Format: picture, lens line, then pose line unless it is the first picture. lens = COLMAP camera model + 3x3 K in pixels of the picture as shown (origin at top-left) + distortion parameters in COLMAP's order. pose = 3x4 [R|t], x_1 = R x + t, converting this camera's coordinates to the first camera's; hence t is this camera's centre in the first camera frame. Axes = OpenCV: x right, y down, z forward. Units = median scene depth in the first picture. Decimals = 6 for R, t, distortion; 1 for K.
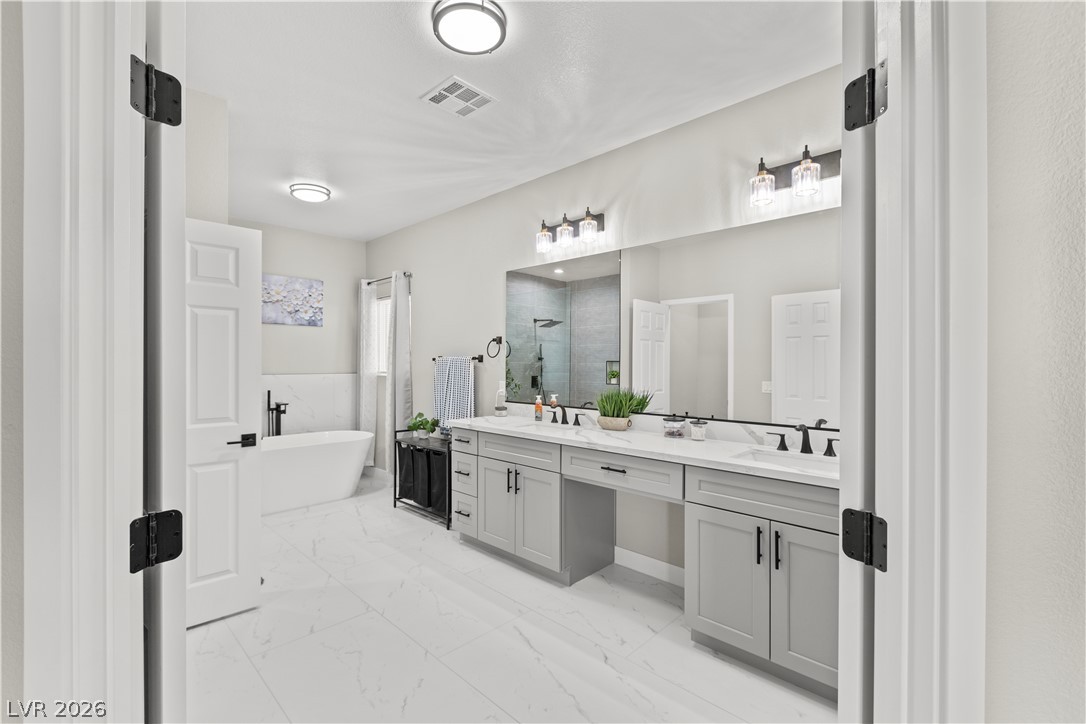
lens RADIAL K [[484.8, 0, 534.8], [0, 484.8, 364.0], [0, 0, 1]] dist [0.000440, 0.001479]
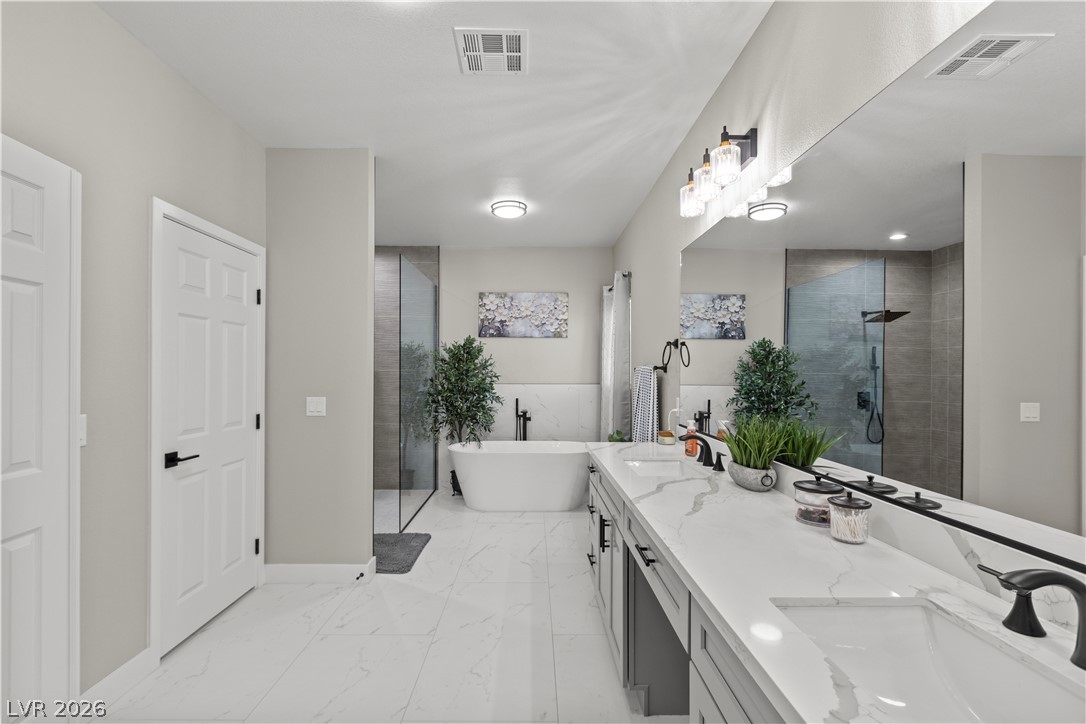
lens RADIAL K [[484.8, 0, 538.2], [0, 484.8, 371.5], [0, 0, 1]] dist [0.000440, 0.001479]
pose [[0.700451, -0.001053, -0.713700, 0.259043], [-0.003156, 0.999985, -0.004572, -0.001376], [0.713693, 0.005455, 0.700437, 0.257938]]
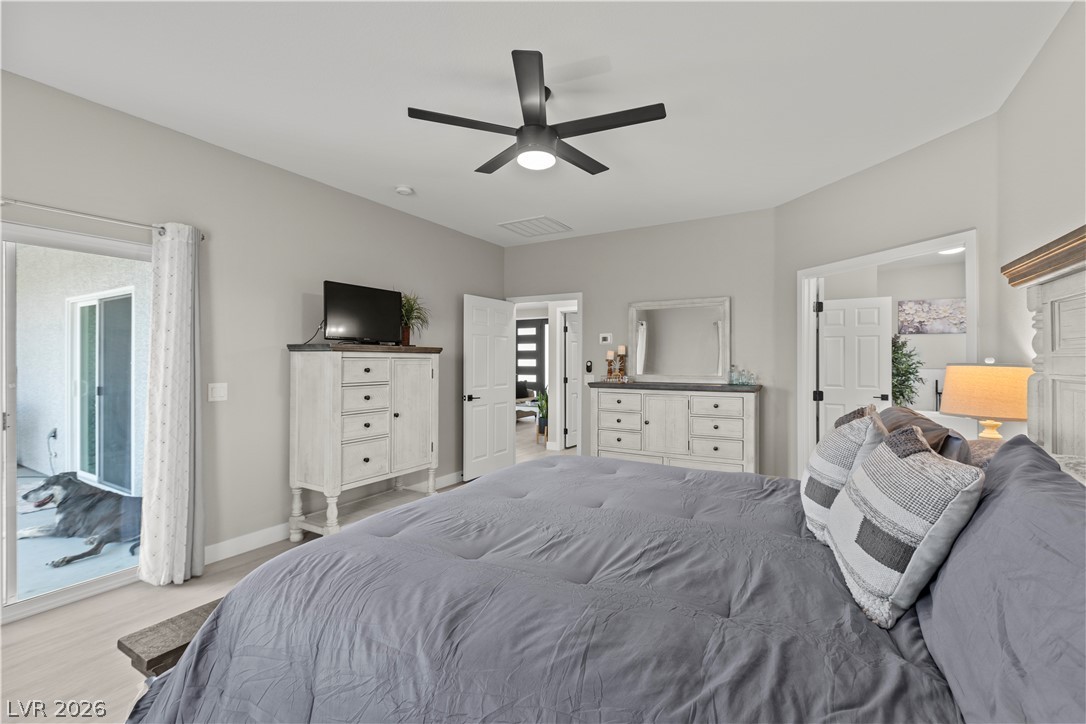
lens RADIAL K [[484.8, 0, 538.4], [0, 484.8, 362.0], [0, 0, 1]] dist [0.000440, 0.001479]
pose [[0.243866, -0.002048, -0.969807, 0.551882], [0.001750, 0.999997, -0.001672, 0.001649], [0.969807, -0.001290, 0.243868, -0.494779]]
